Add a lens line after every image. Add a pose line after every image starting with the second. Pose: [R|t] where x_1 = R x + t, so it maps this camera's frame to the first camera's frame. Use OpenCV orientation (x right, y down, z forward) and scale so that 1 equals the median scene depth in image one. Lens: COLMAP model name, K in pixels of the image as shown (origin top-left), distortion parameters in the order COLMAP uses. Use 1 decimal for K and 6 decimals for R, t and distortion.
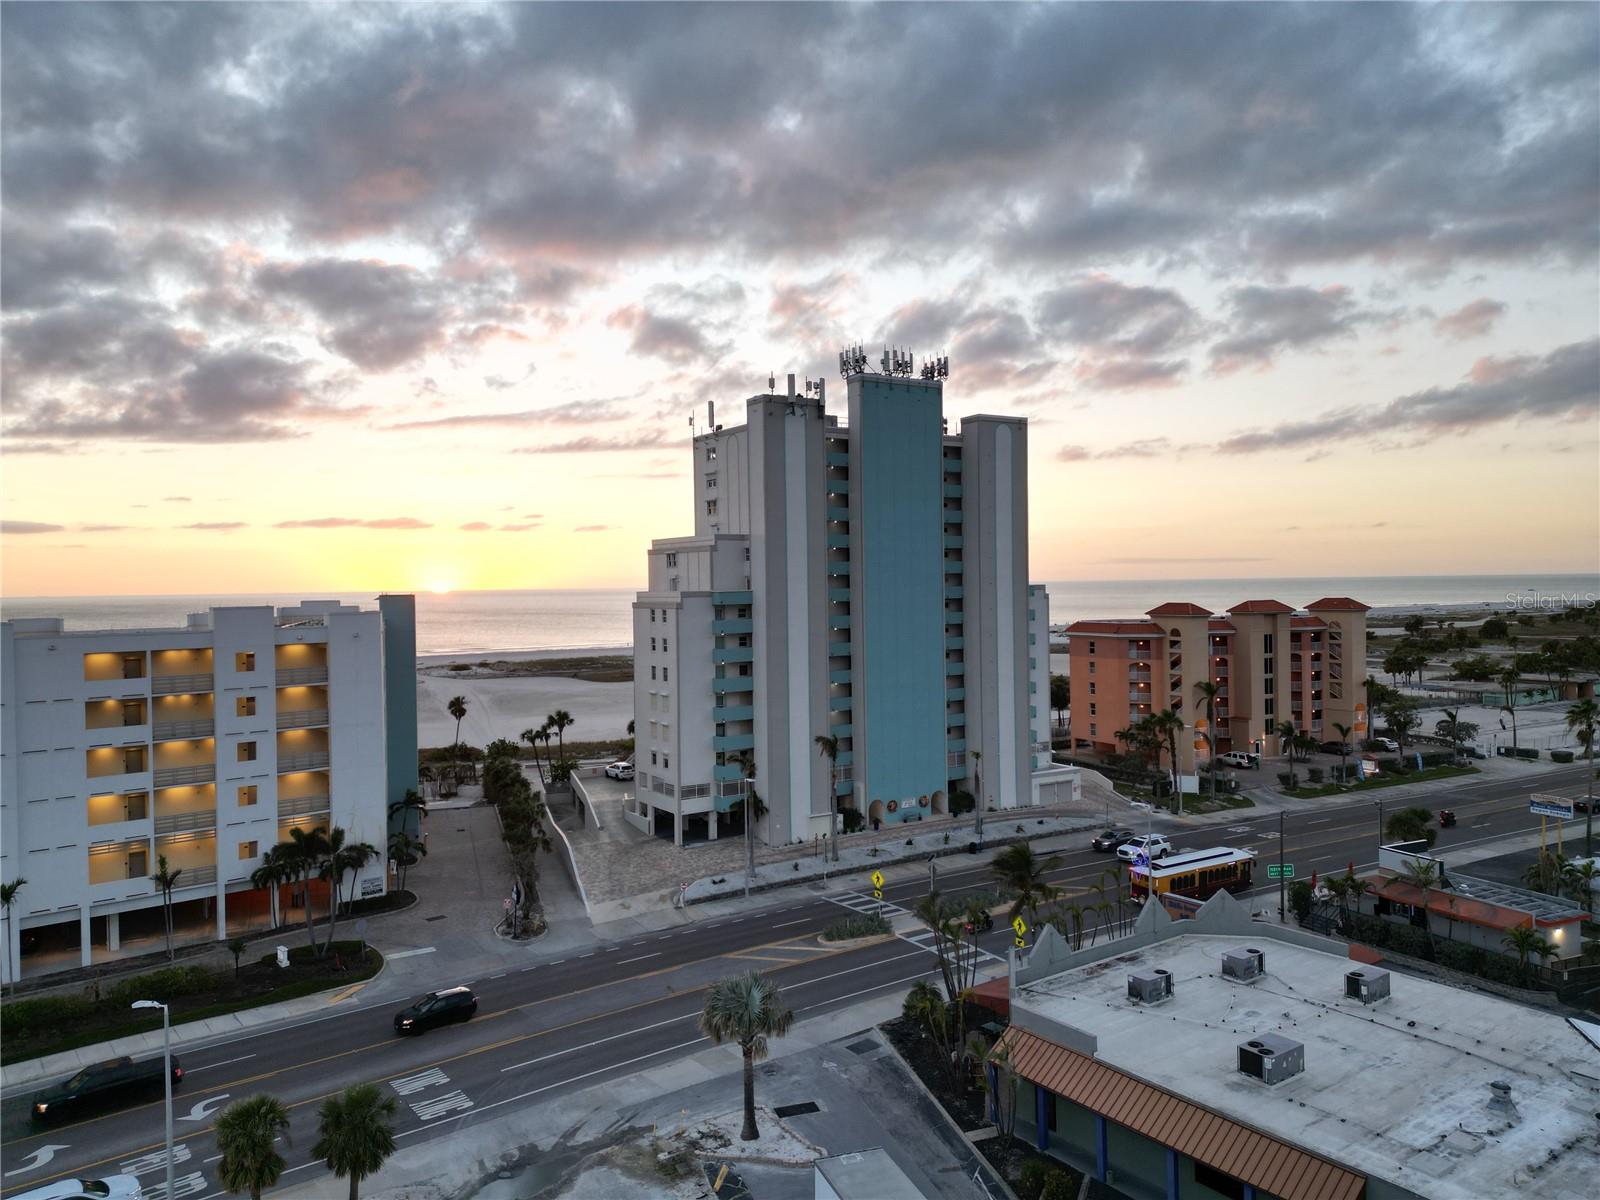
lens RADIAL K [[1113.0, 0, 802.3], [0, 1113.0, 595.8], [0, 0, 1]] dist [0.012518, 0.002407]
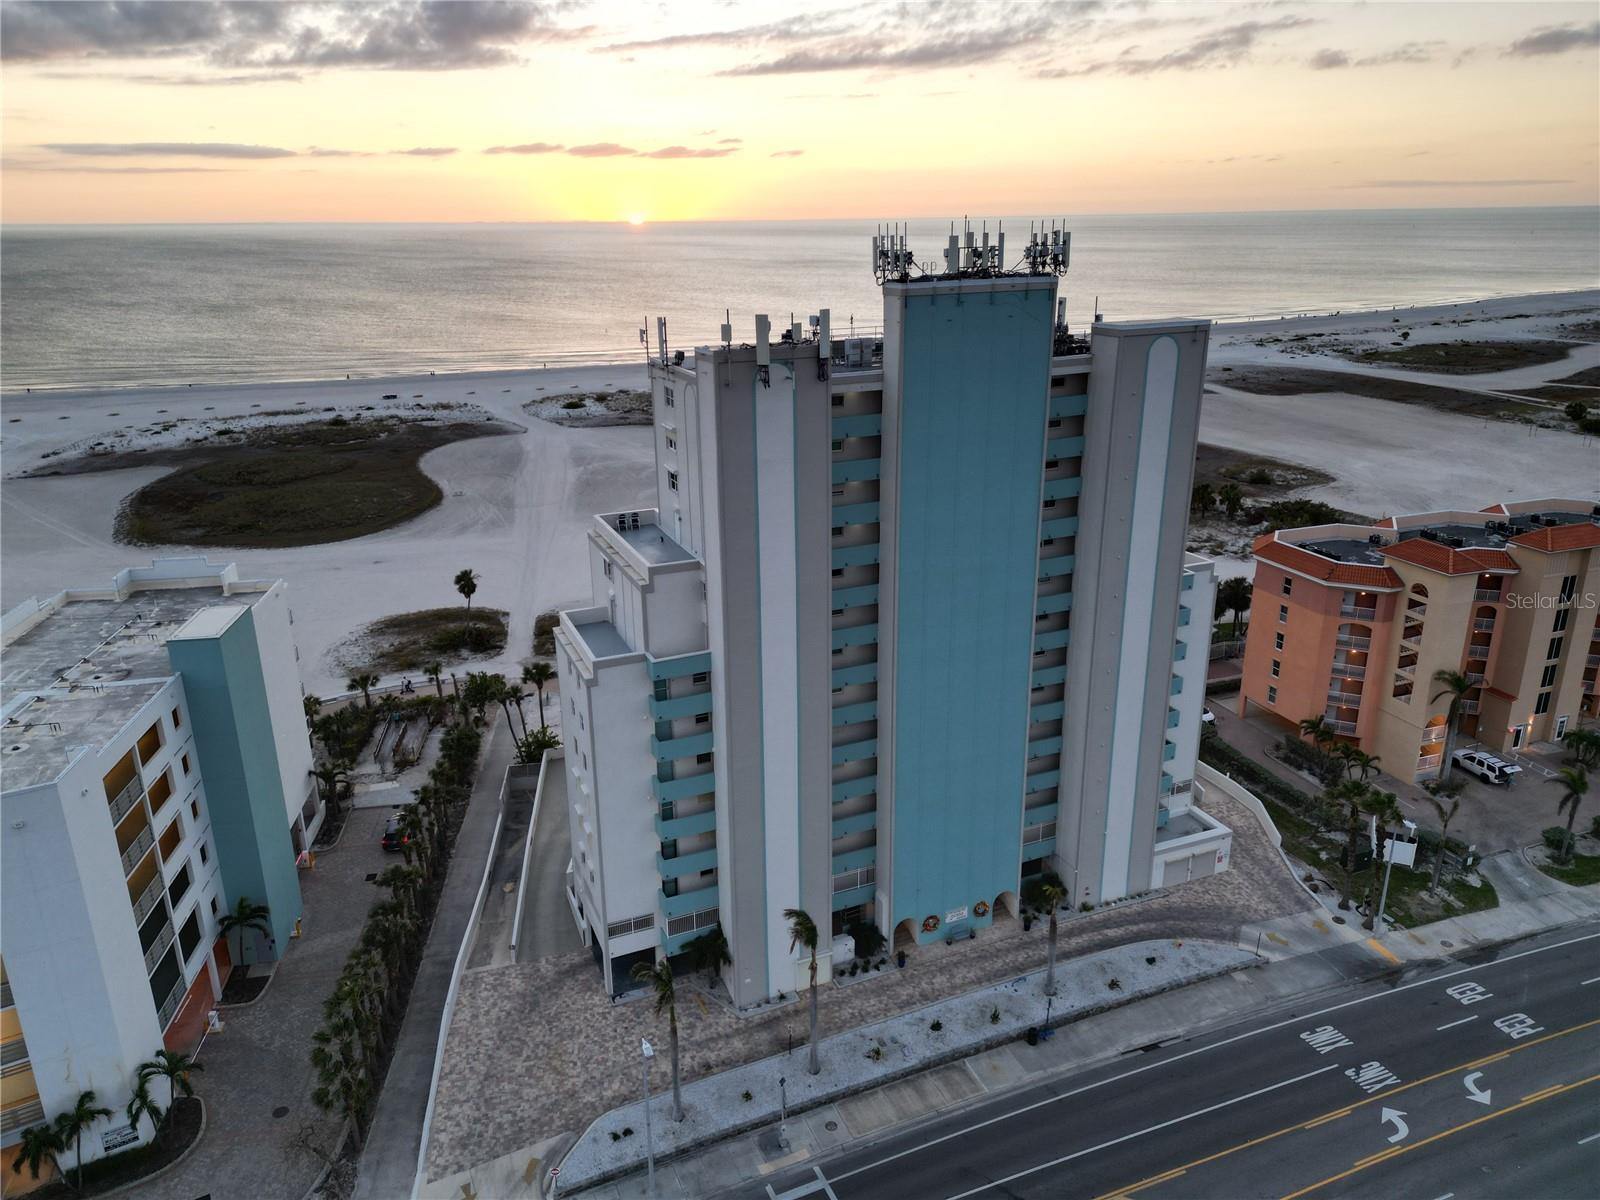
lens RADIAL K [[1113.0, 0, 796.6], [0, 1113.0, 604.7], [0, 0, 1]] dist [0.012518, 0.002407]
pose [[0.984582, 0.060950, -0.163964, 0.097427], [-0.005799, 0.948191, 0.317649, -0.213161], [0.174830, -0.311800, 0.933925, 0.387070]]
